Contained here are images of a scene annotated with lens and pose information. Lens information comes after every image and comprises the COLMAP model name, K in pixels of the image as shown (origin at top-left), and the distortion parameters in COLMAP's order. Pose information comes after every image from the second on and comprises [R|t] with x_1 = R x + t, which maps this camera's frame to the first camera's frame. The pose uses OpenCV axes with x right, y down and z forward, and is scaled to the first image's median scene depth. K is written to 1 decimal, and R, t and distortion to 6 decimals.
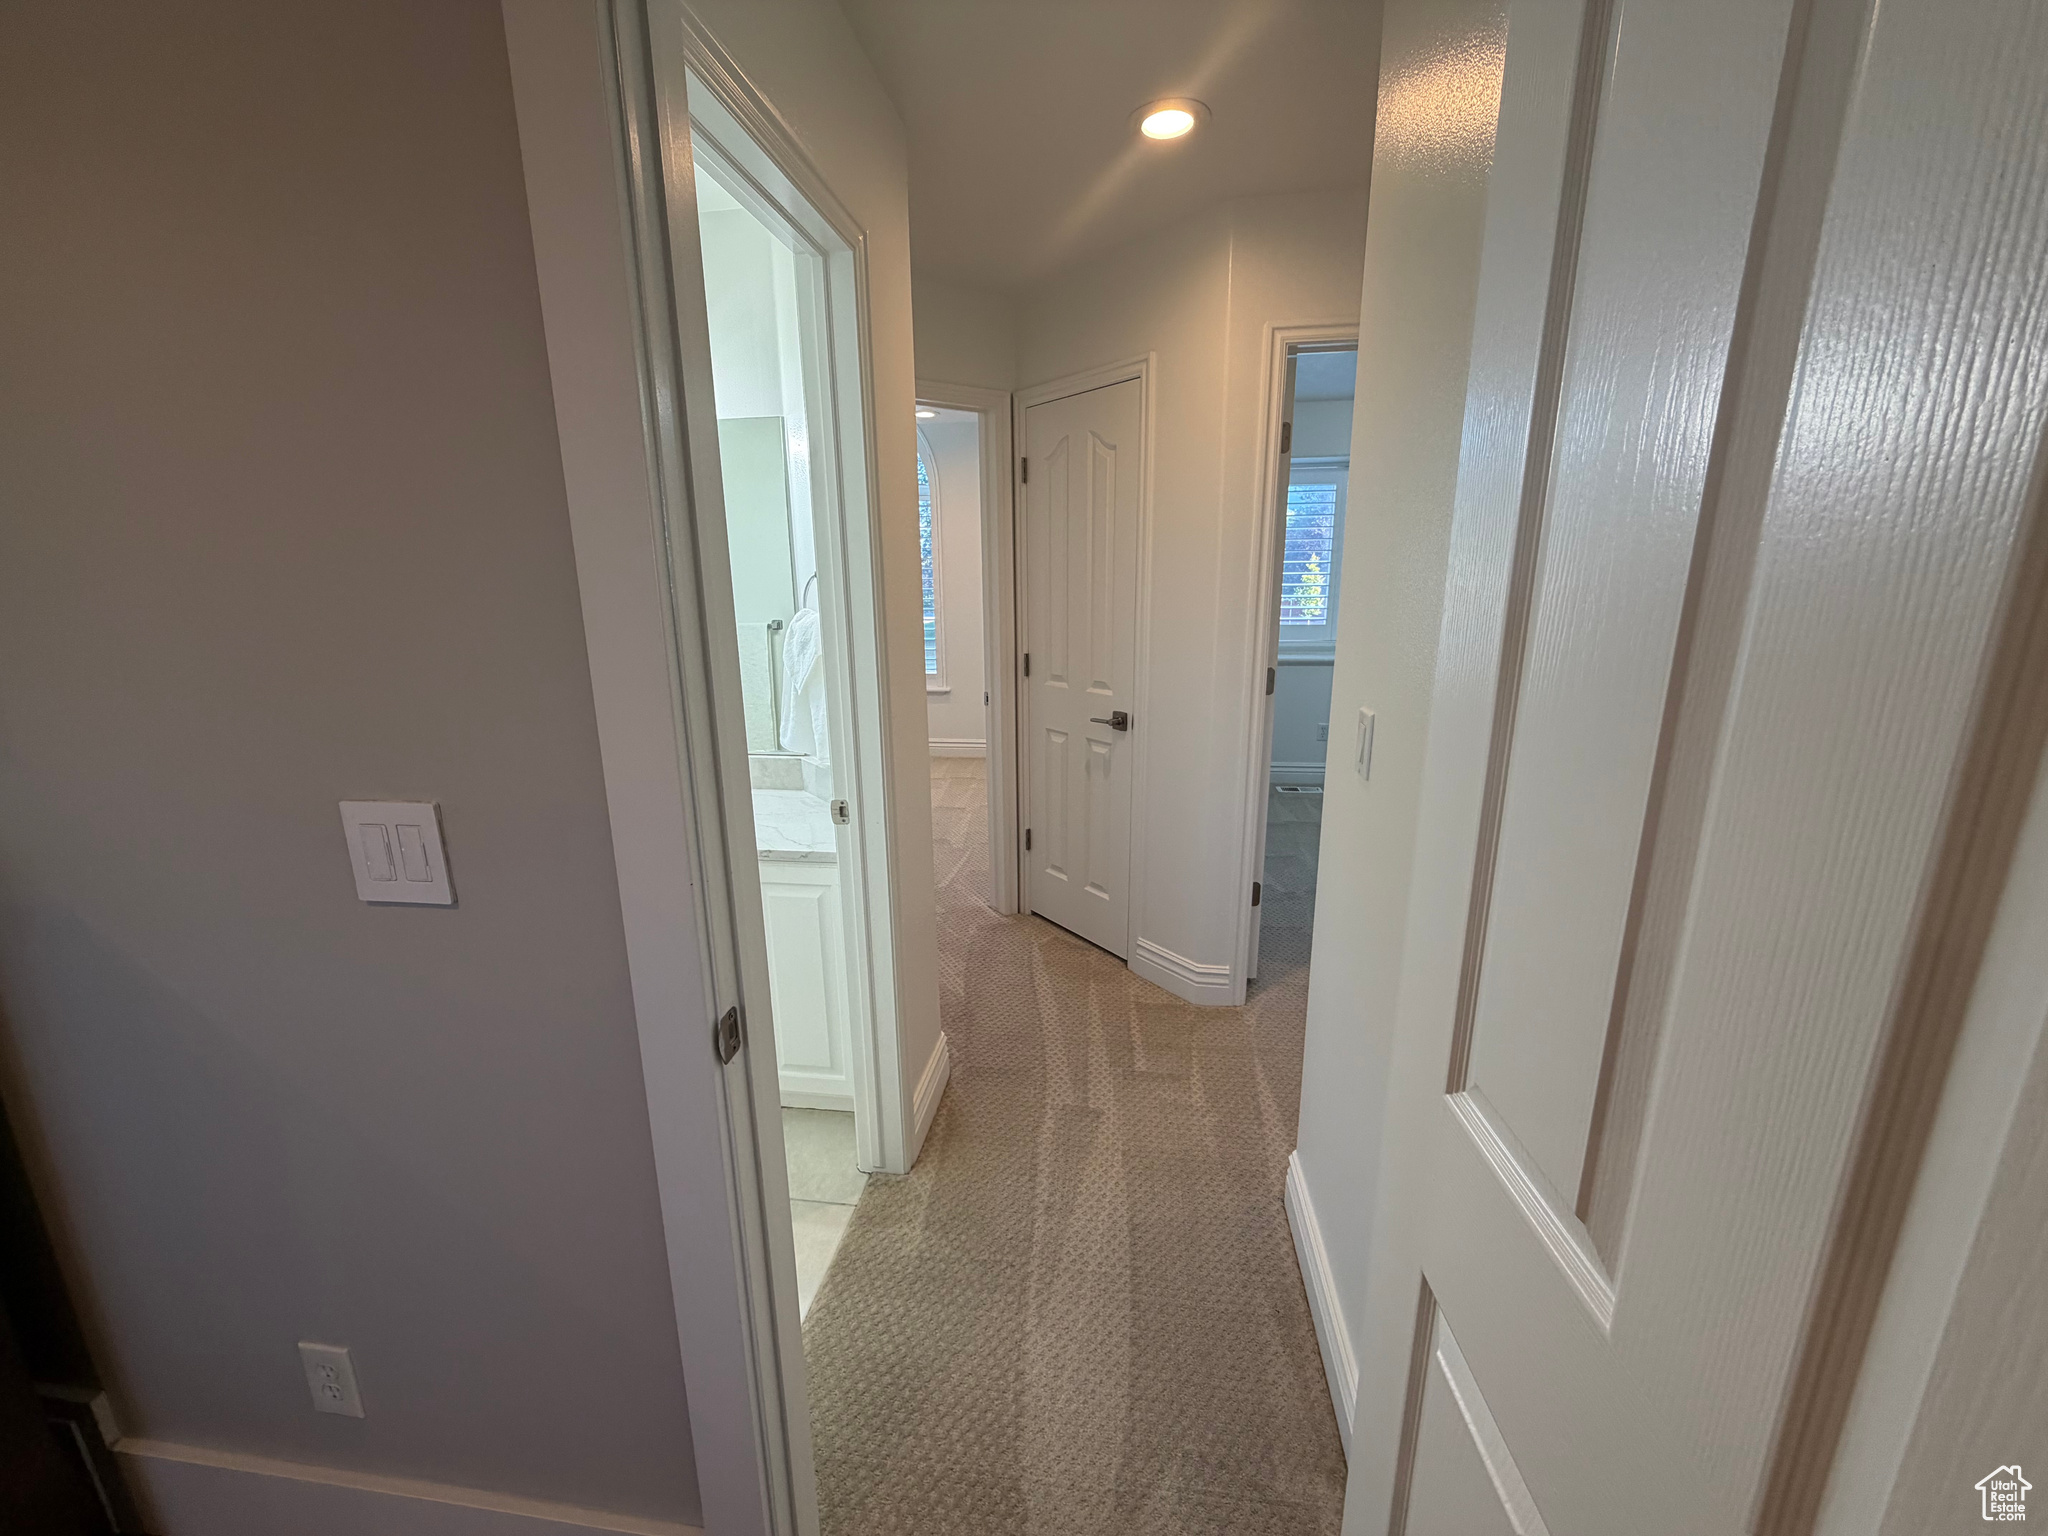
lens RADIAL K [[813.8, 0, 1020.8], [0, 813.8, 770.0], [0, 0, 1]] dist [-0.001843, 0.000283]
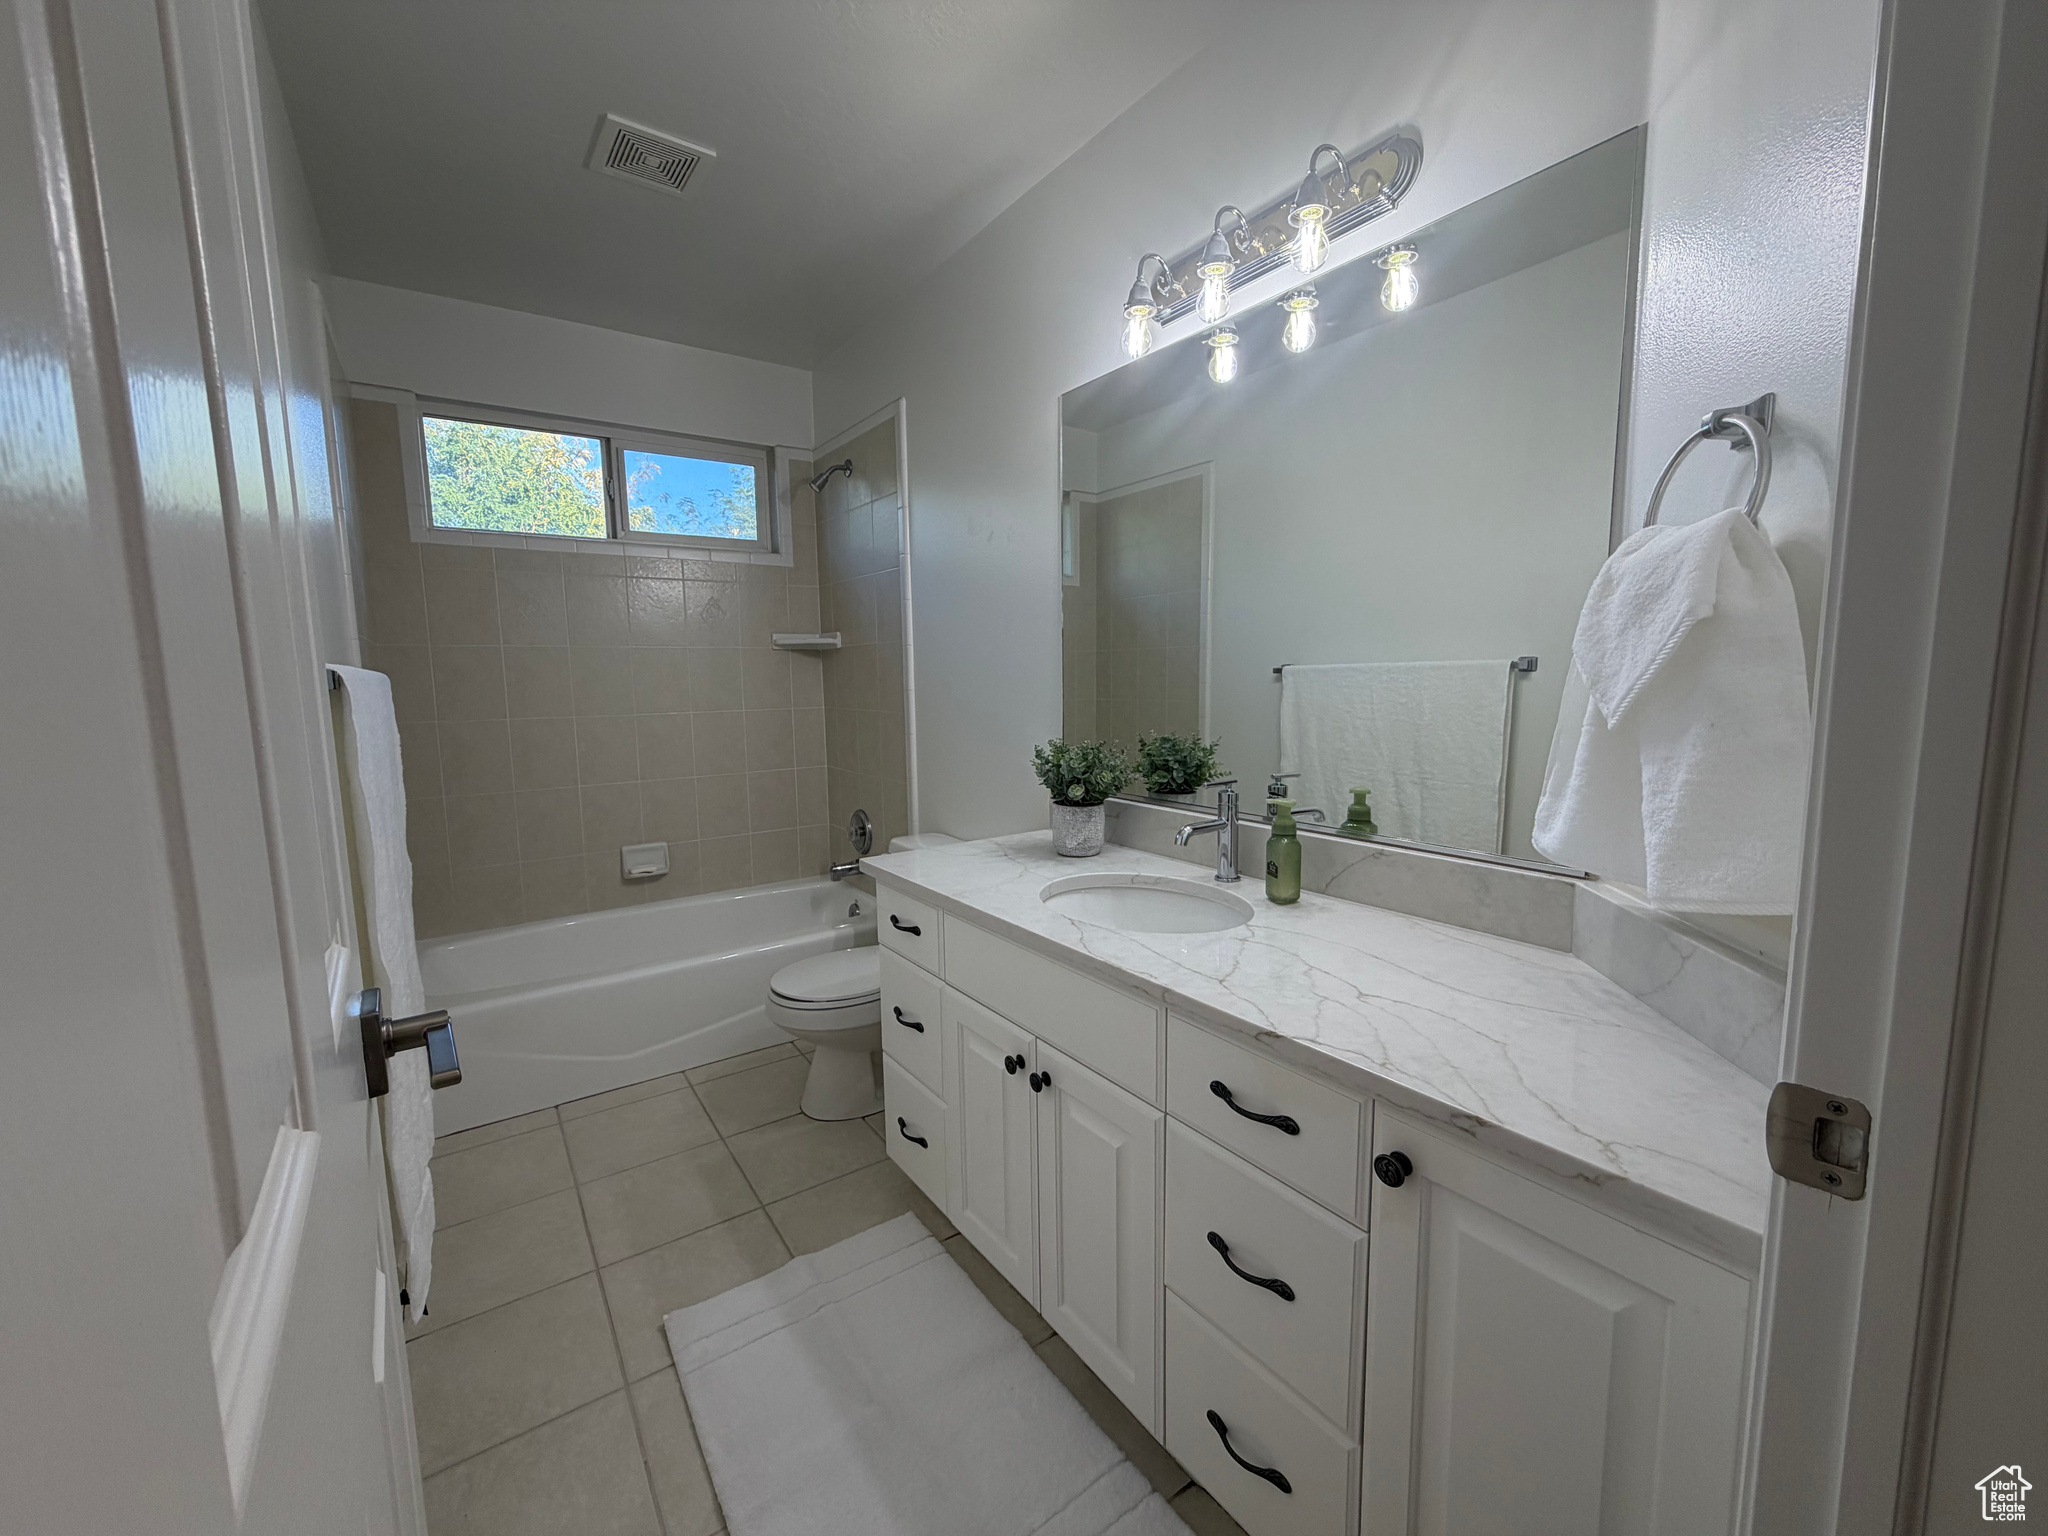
lens RADIAL K [[813.8, 0, 1020.9], [0, 813.8, 770.8], [0, 0, 1]] dist [-0.001843, 0.000283]
pose [[0.680336, 0.093686, -0.726888, -0.172751], [-0.173568, 0.984178, -0.035605, -0.006084], [0.712052, 0.150388, 0.685832, 0.508445]]
